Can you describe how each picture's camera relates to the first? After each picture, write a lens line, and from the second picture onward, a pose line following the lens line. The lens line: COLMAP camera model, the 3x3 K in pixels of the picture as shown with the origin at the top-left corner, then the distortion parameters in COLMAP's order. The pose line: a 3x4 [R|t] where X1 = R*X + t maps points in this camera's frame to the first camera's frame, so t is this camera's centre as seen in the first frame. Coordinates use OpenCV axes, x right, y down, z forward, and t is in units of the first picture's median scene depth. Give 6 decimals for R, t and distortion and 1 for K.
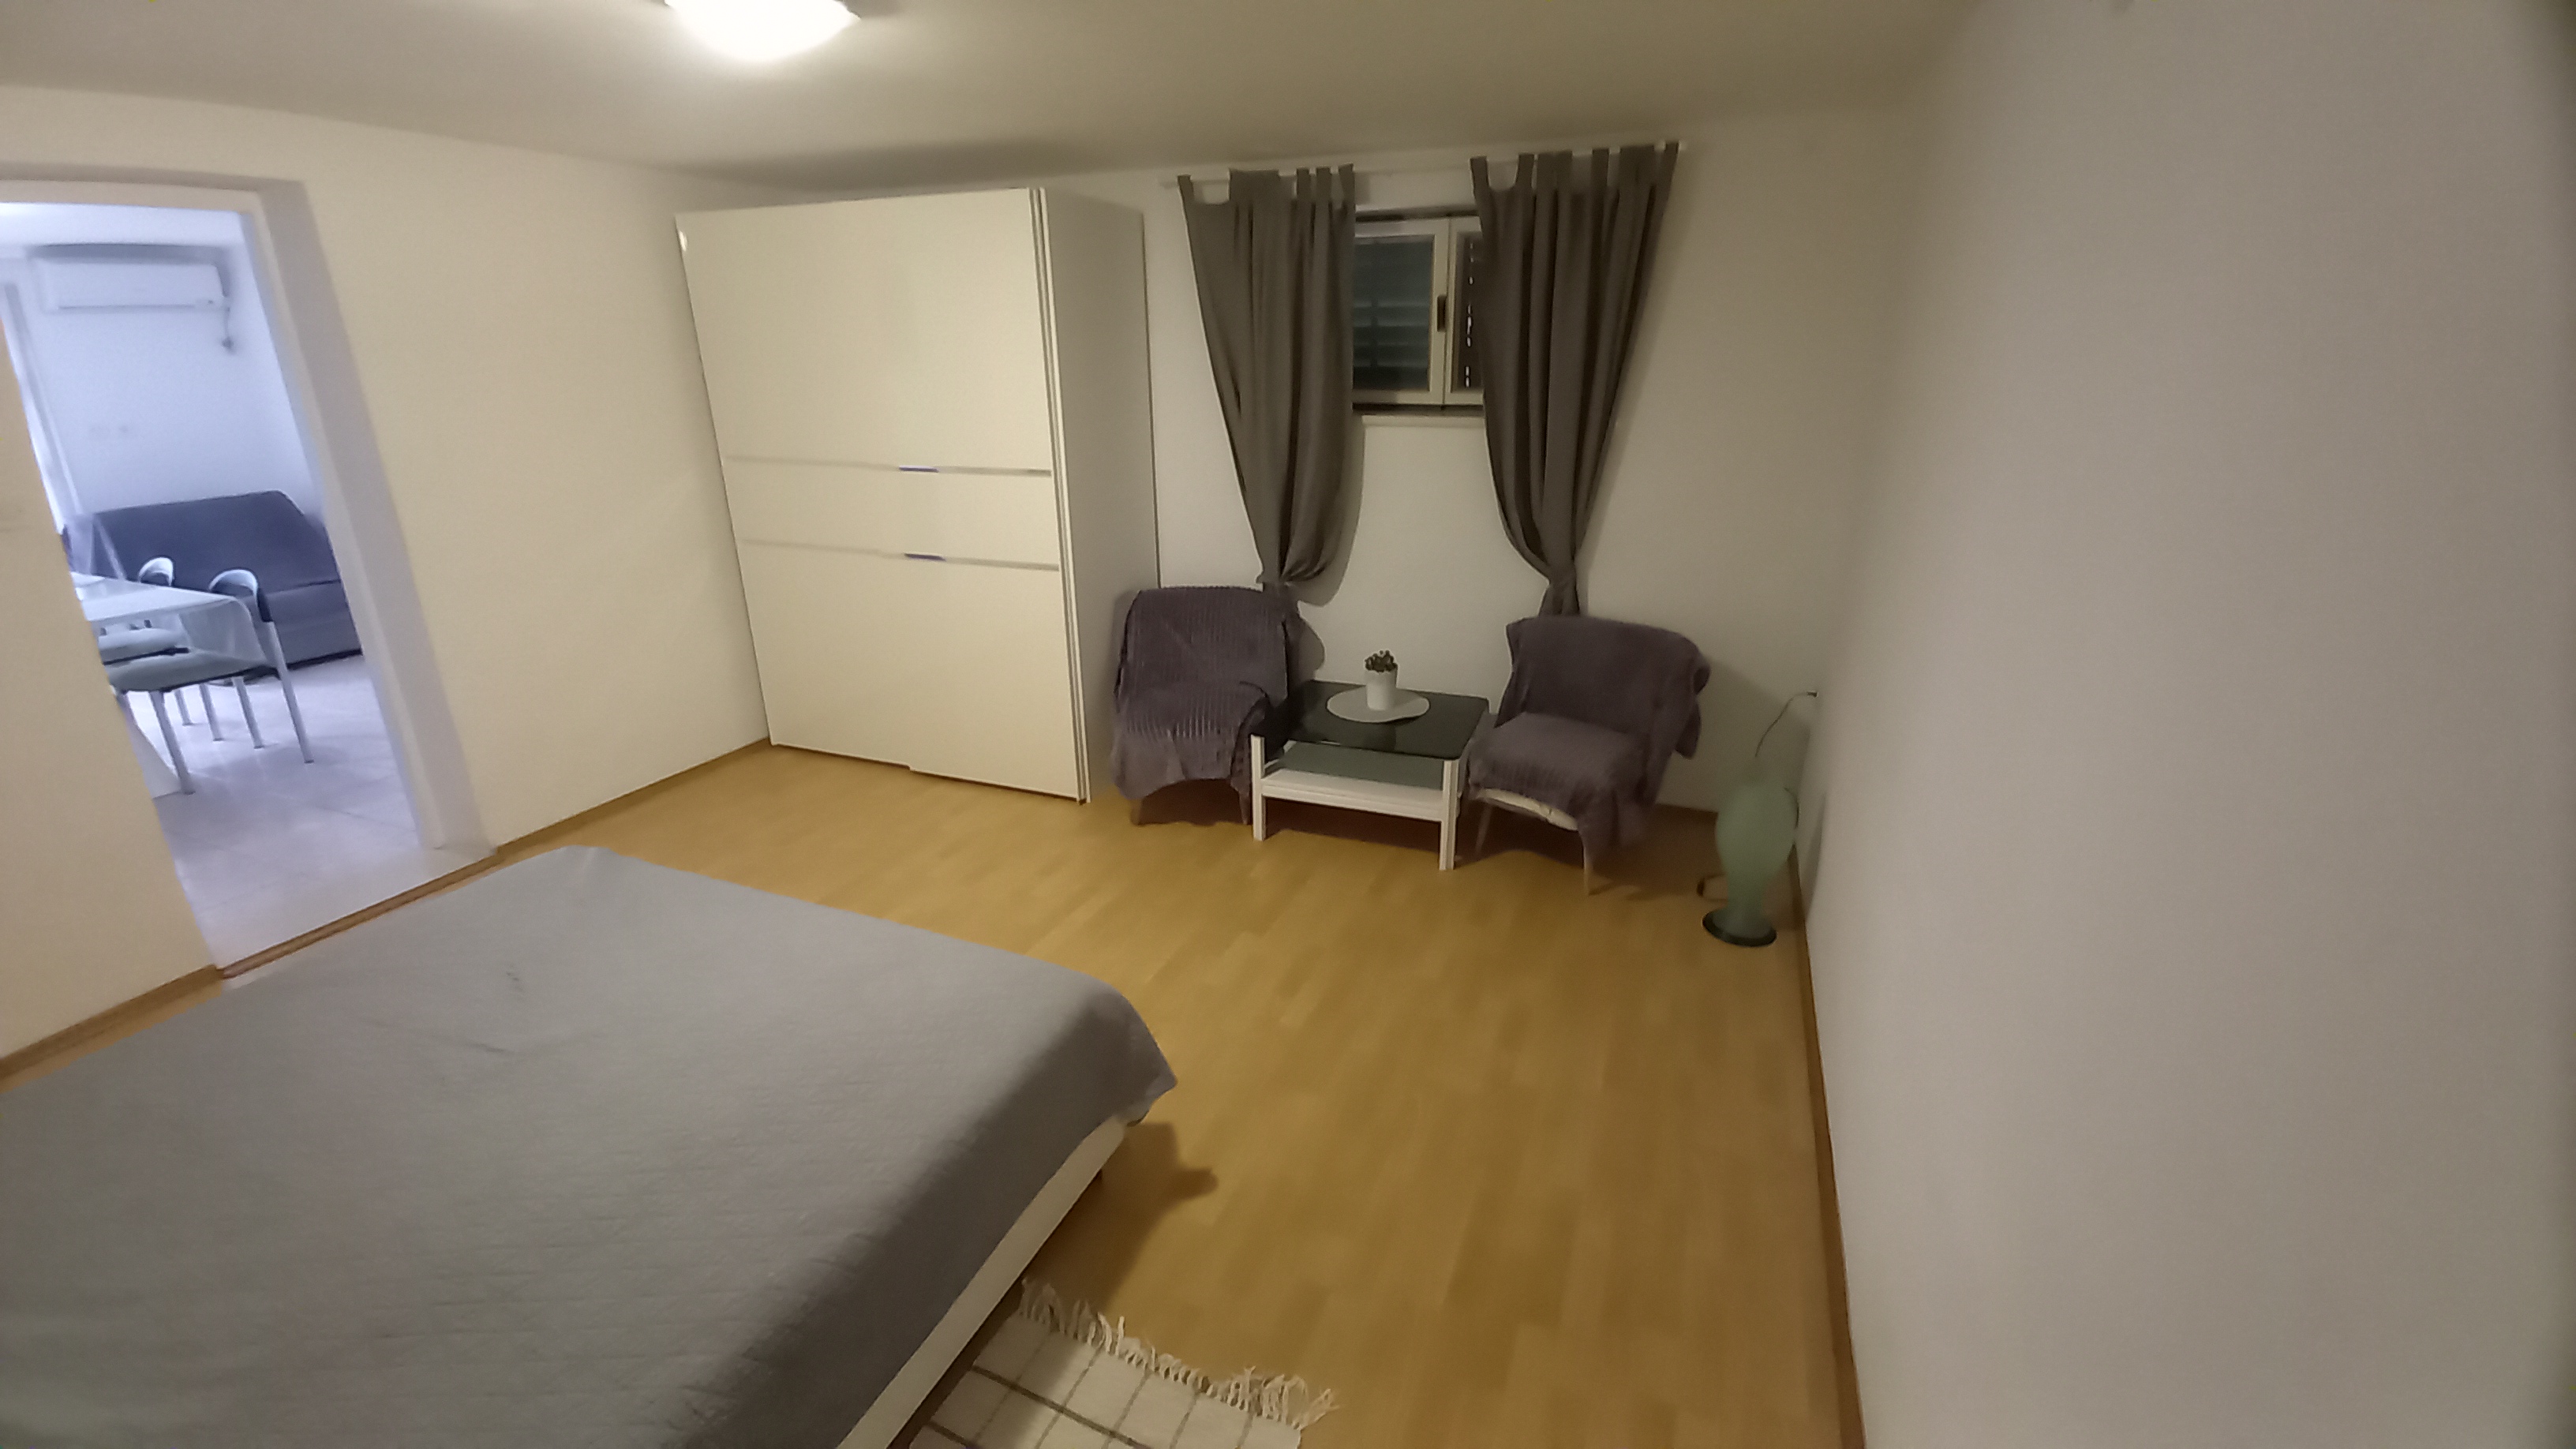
lens RADIAL K [[1016.2, 0, 1290.8], [0, 1016.2, 660.1], [0, 0, 1]] dist [-0.000798, -0.000099]
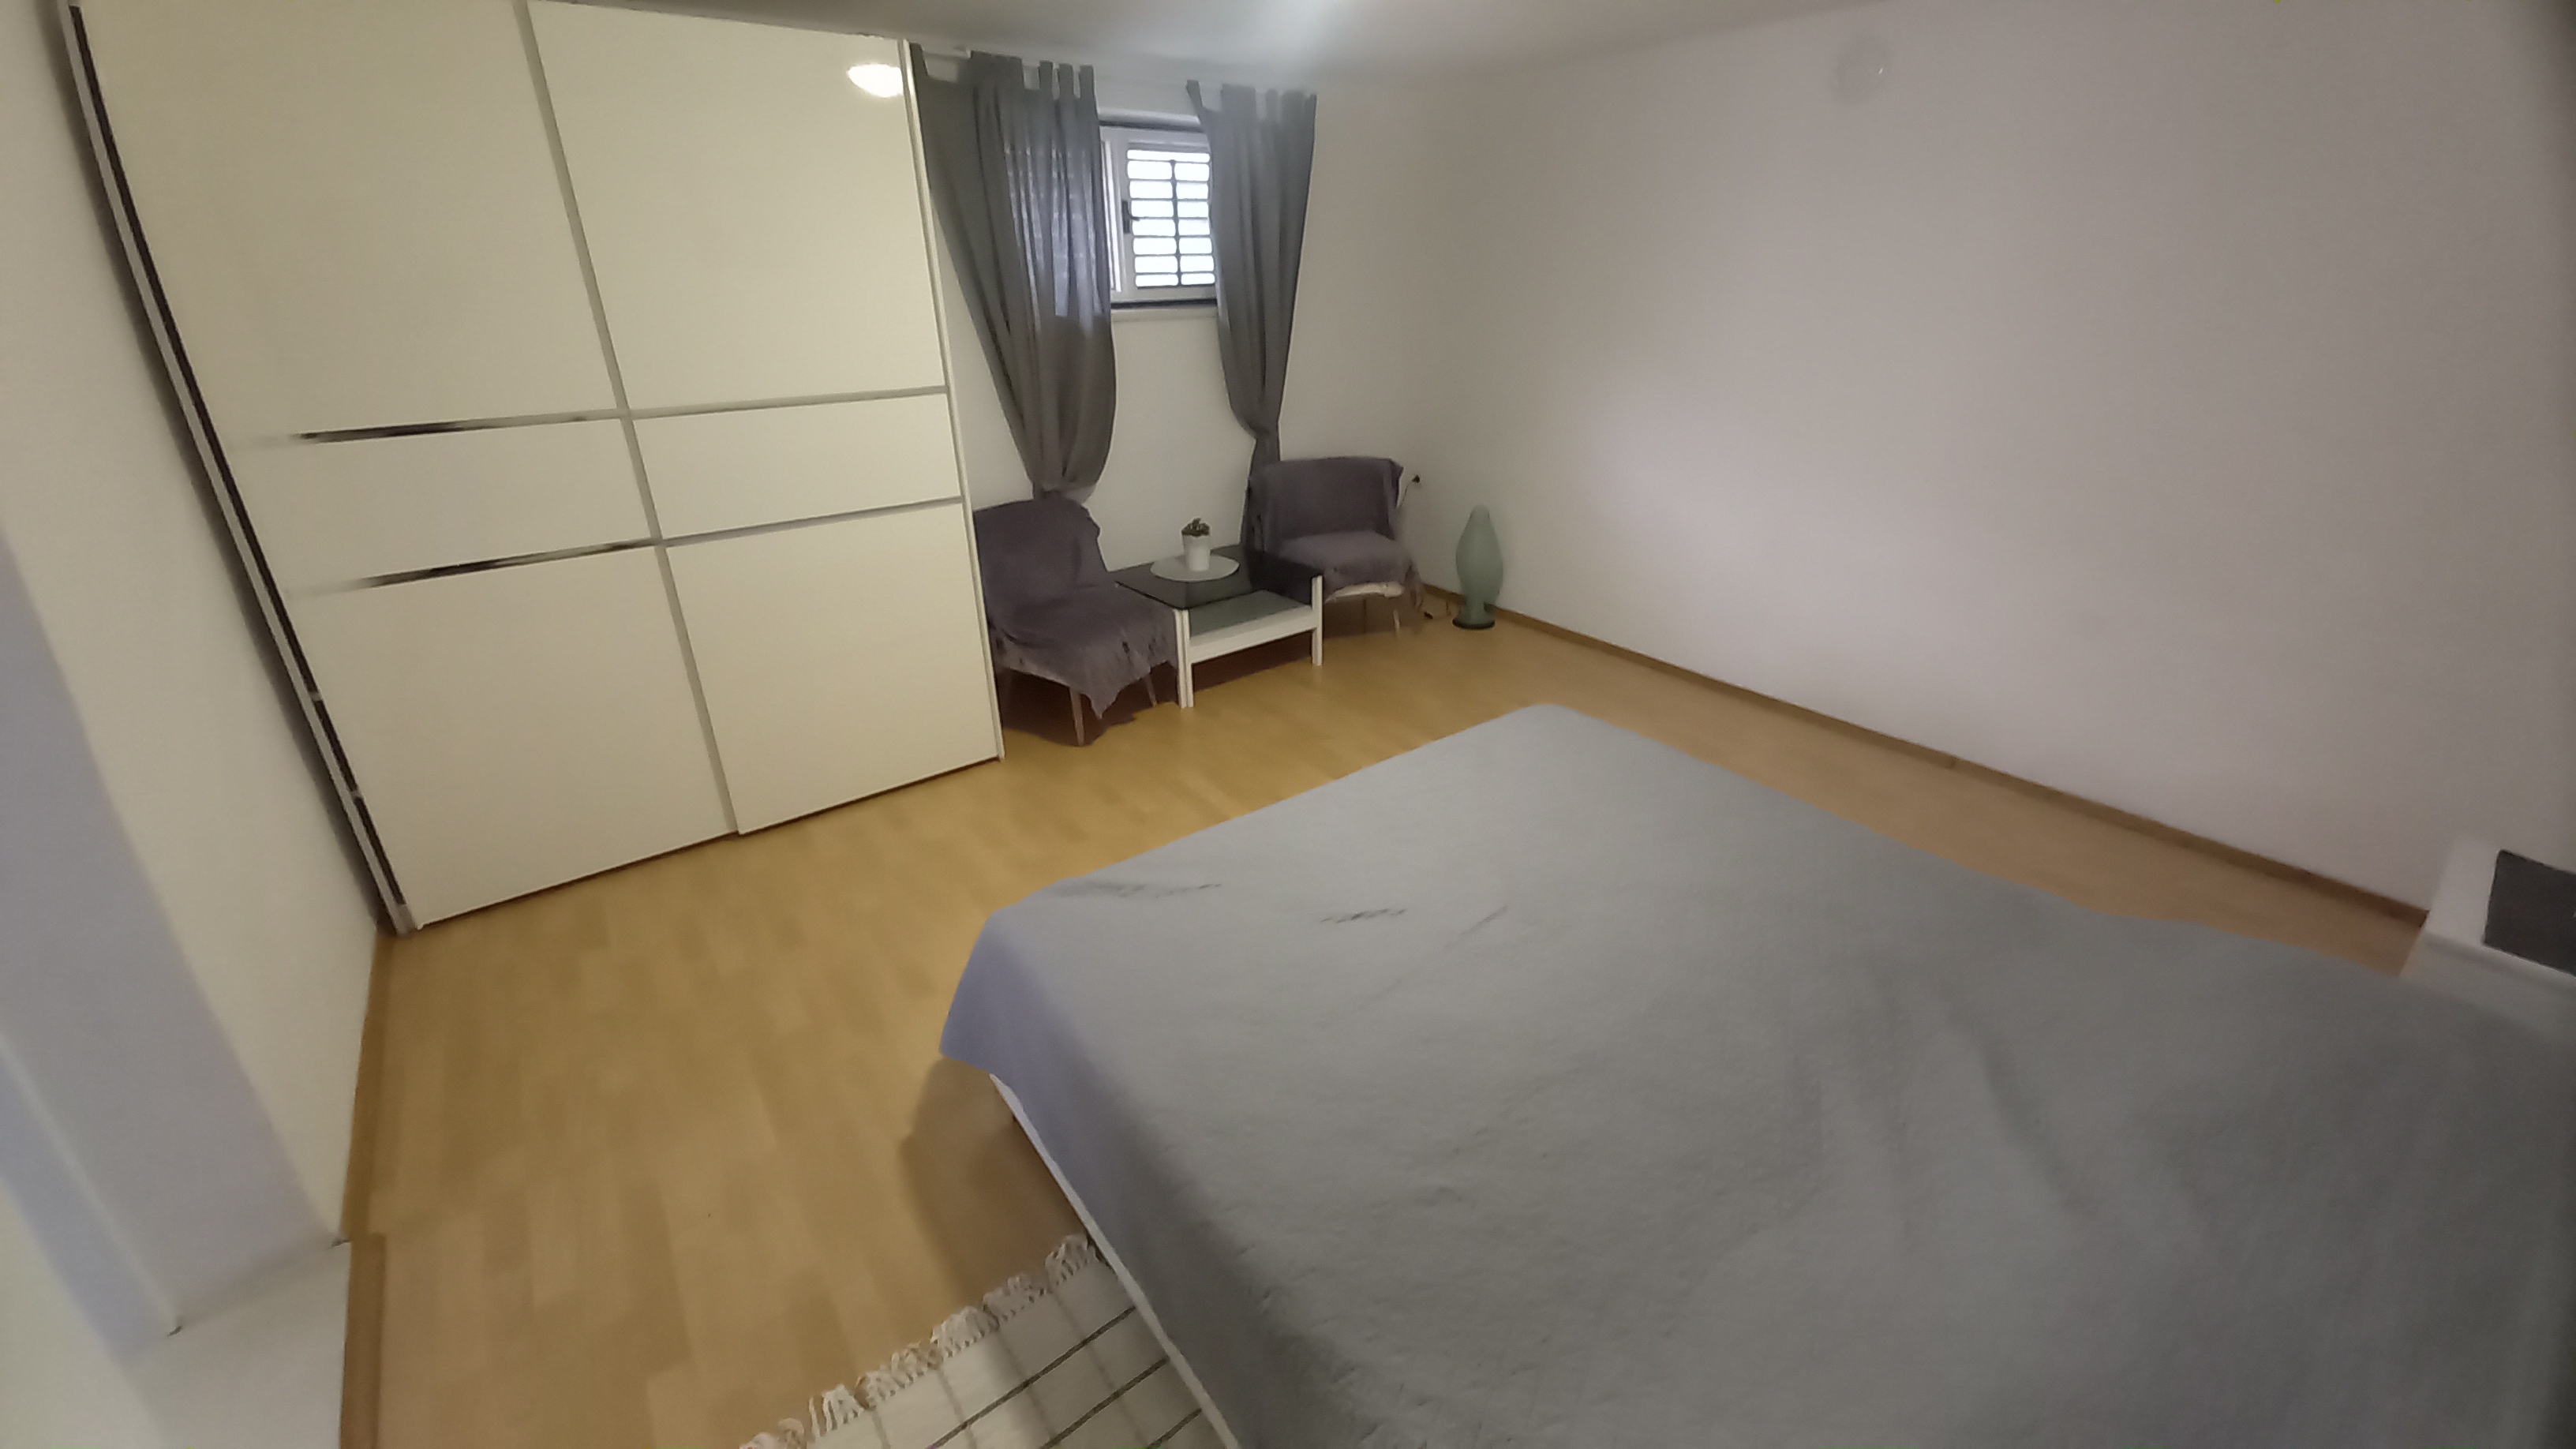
lens RADIAL K [[1026.0, 0, 1317.0], [0, 1026.0, 673.4], [0, 0, 1]] dist [0.018510, -0.000174]
pose [[0.489735, -0.326271, 0.808521, -0.893611], [0.254506, 0.940449, 0.225351, -0.078006], [-0.833898, 0.095411, 0.543609, 0.283000]]
